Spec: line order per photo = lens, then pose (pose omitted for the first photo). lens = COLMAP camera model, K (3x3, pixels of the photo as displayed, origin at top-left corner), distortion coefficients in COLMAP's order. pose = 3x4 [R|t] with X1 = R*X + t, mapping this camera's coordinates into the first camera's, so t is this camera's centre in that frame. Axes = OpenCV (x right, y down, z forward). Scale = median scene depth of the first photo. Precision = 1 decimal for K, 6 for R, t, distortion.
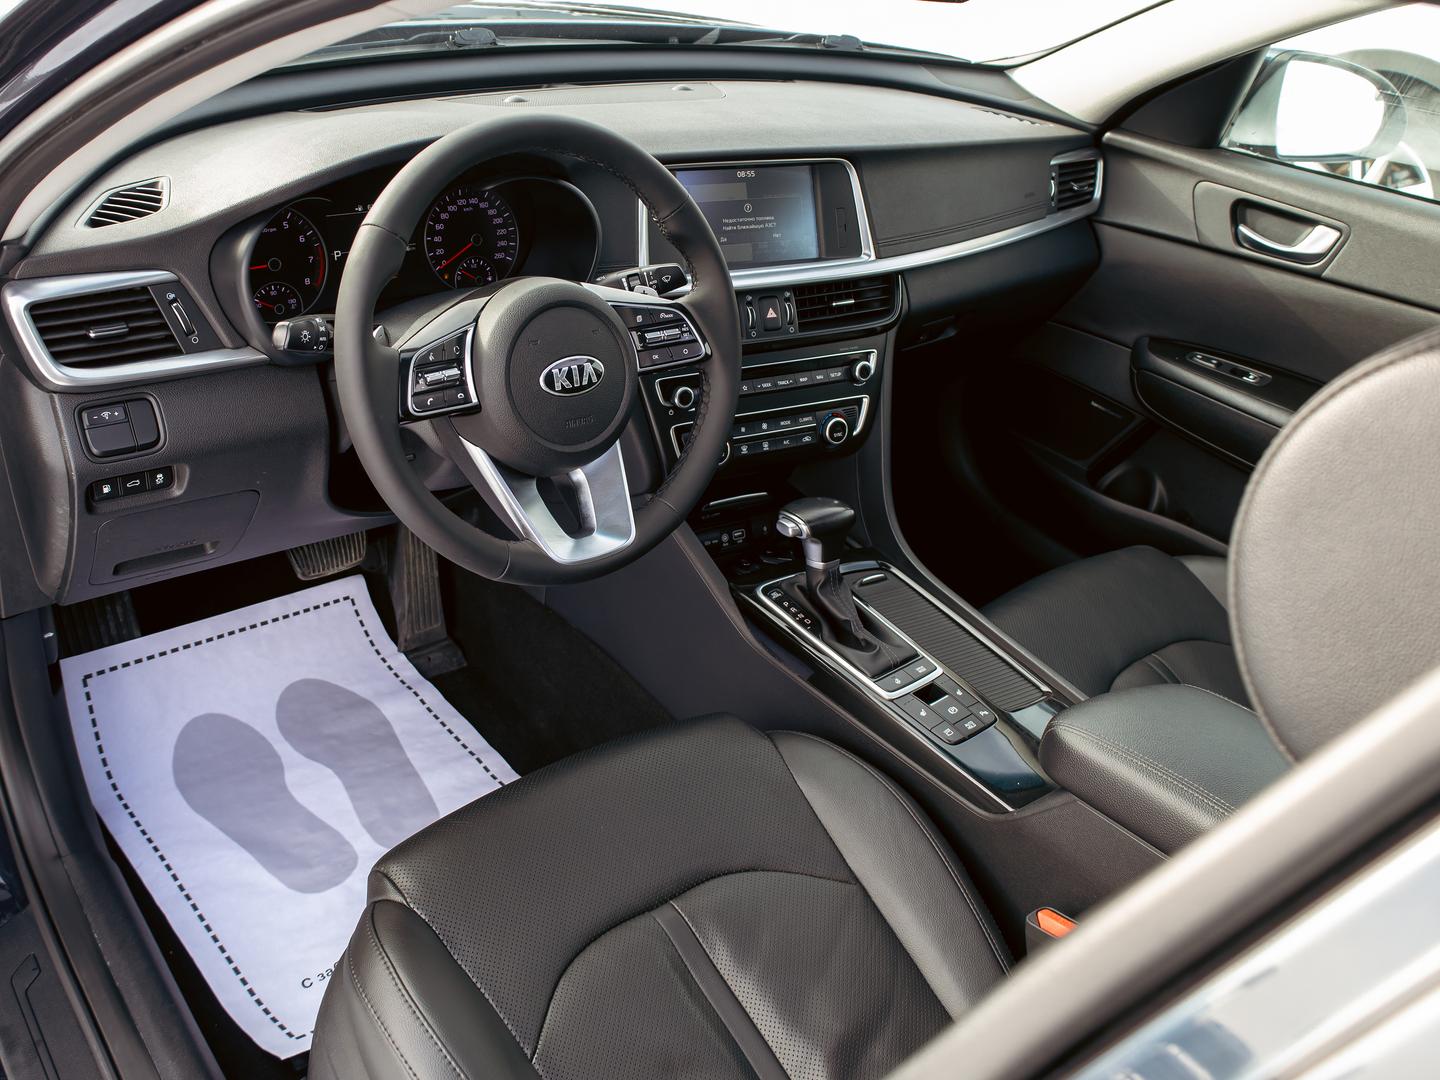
lens RADIAL K [[1191.9, 0, 659.2], [0, 1191.9, 539.7], [0, 0, 1]] dist [0.010519, 0.007694]
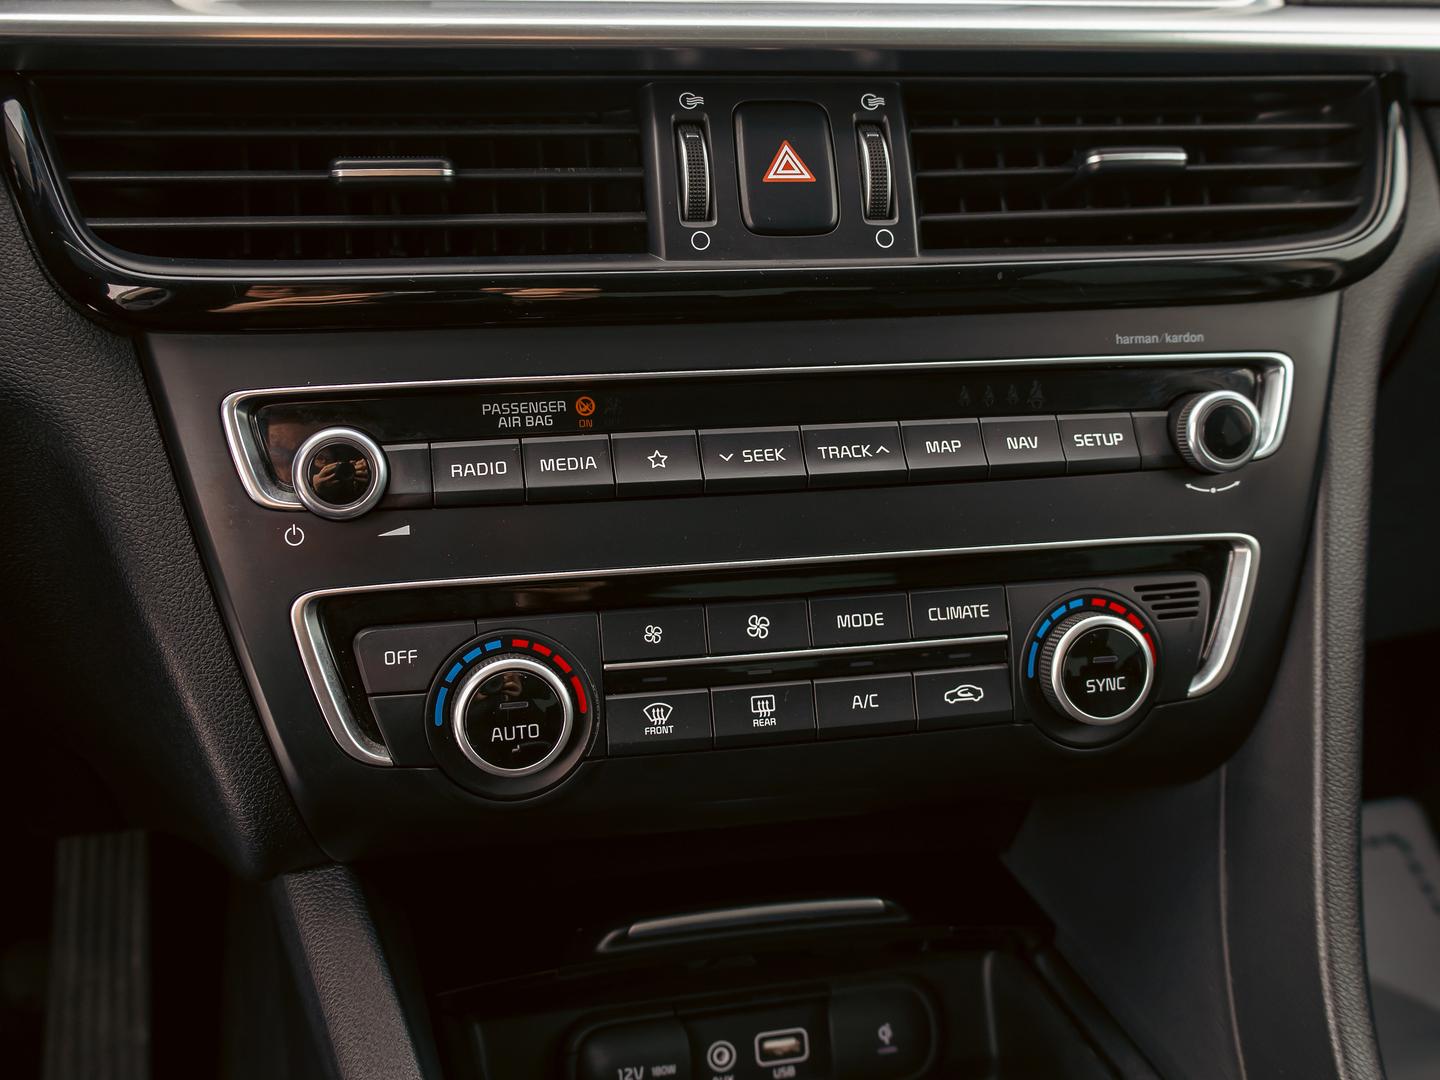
lens RADIAL K [[1633.1, 0, 718.6], [0, 1633.1, 544.9], [0, 0, 1]] dist [0.014515, 0.000000]
pose [[0.953308, 0.021710, -0.301218, 0.174069], [-0.084755, 0.976561, -0.197853, -0.044037], [0.289862, 0.214145, 0.932803, 0.666278]]
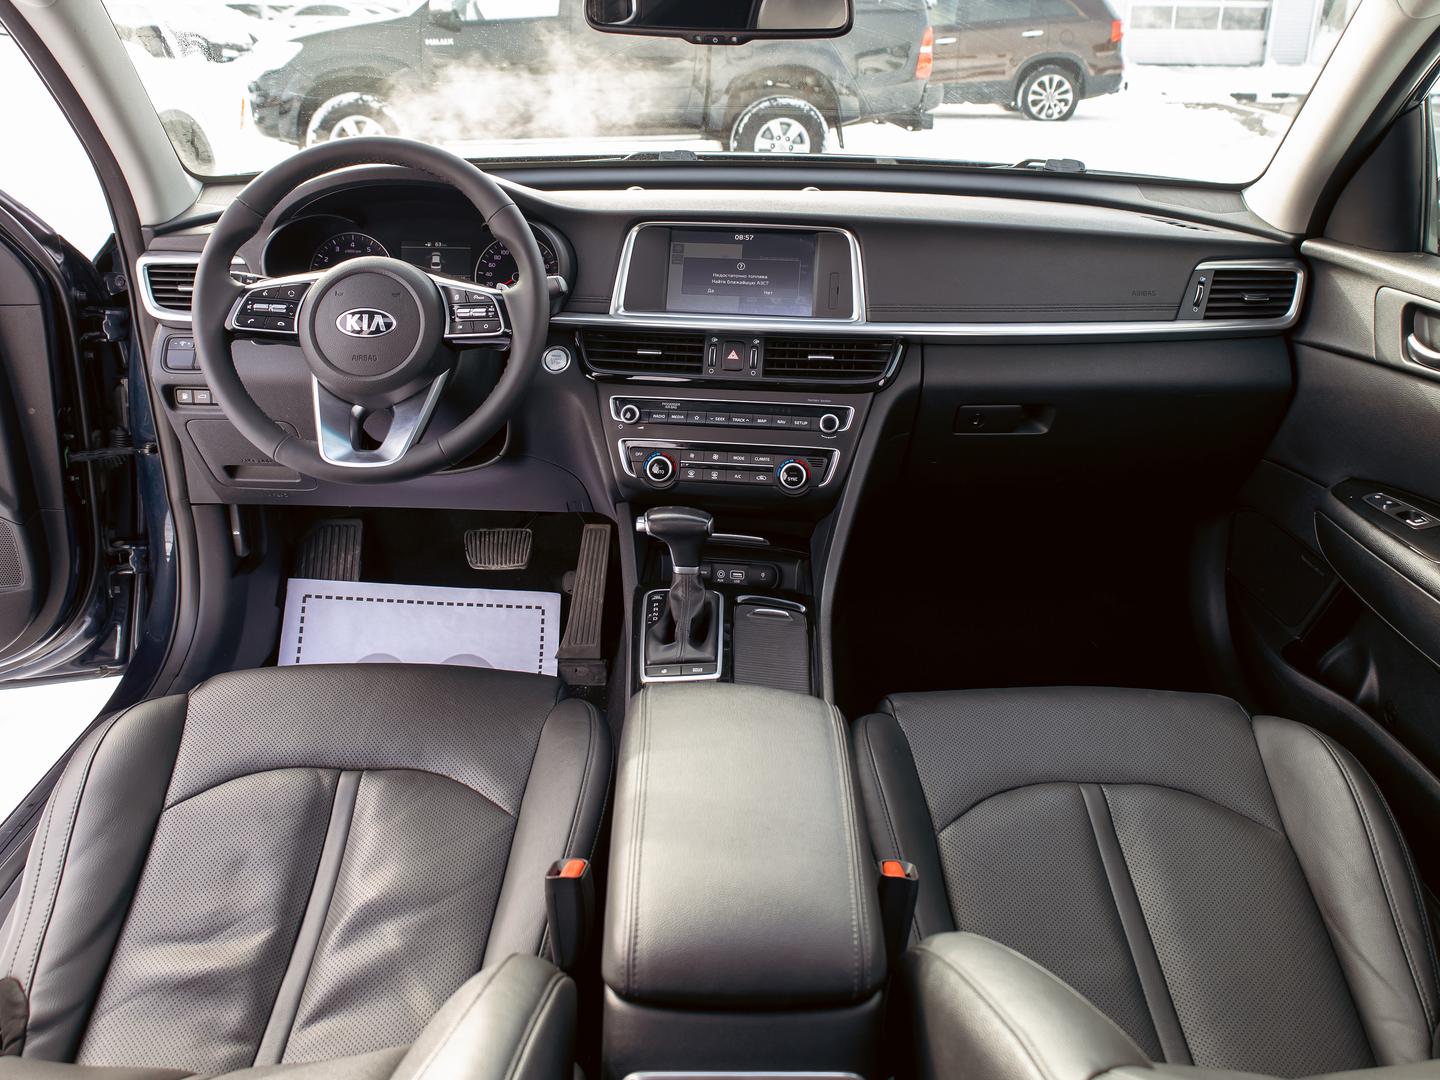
lens RADIAL K [[1191.9, 0, 718.7], [0, 1191.9, 538.1], [0, 0, 1]] dist [0.010519, 0.007694]
pose [[0.802110, 0.134012, -0.581945, 0.708864], [-0.251437, 0.959695, -0.125561, 0.107640], [0.541663, 0.247036, 0.803477, 0.144664]]
